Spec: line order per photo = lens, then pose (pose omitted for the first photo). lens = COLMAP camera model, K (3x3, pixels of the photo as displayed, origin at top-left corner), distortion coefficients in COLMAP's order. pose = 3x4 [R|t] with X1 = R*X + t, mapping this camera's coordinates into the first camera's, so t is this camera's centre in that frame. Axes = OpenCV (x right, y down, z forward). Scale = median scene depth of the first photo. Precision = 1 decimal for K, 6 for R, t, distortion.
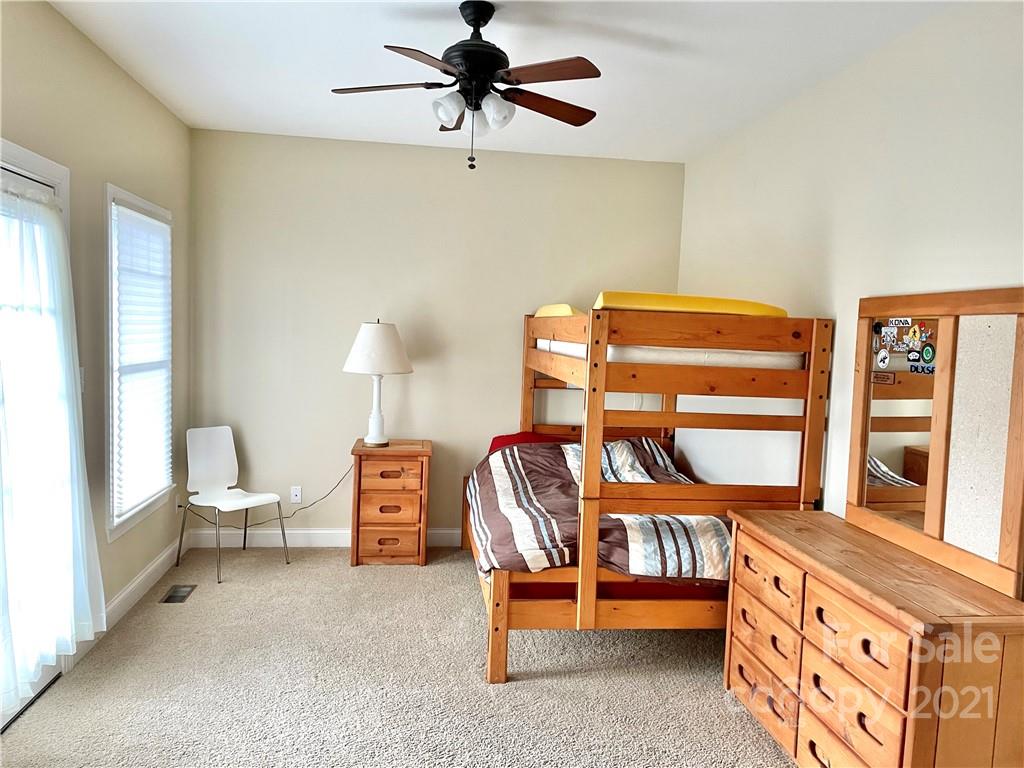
lens RADIAL K [[772.3, 0, 514.5], [0, 772.3, 385.3], [0, 0, 1]] dist [0.108231, -0.139631]
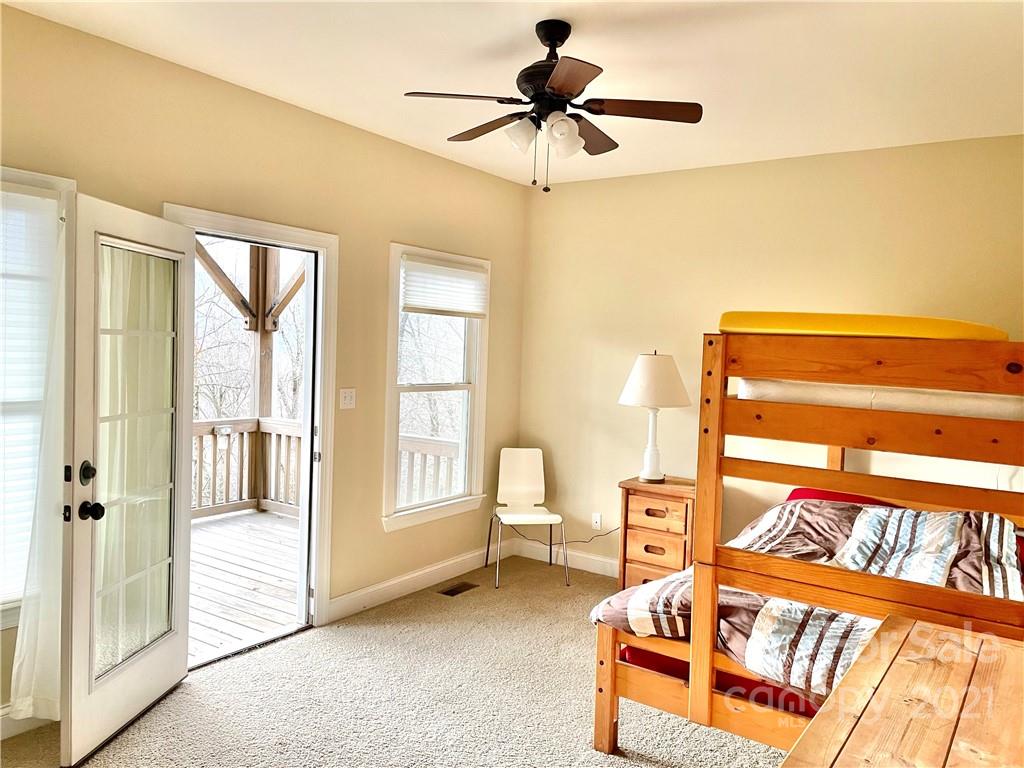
lens RADIAL K [[772.3, 0, 514.5], [0, 772.3, 385.3], [0, 0, 1]] dist [0.108231, -0.139631]
pose [[0.744711, 0.023929, -0.666958, 0.491031], [-0.056696, 0.998013, -0.027499, -0.008113], [0.664975, 0.058293, 0.744587, 0.234657]]
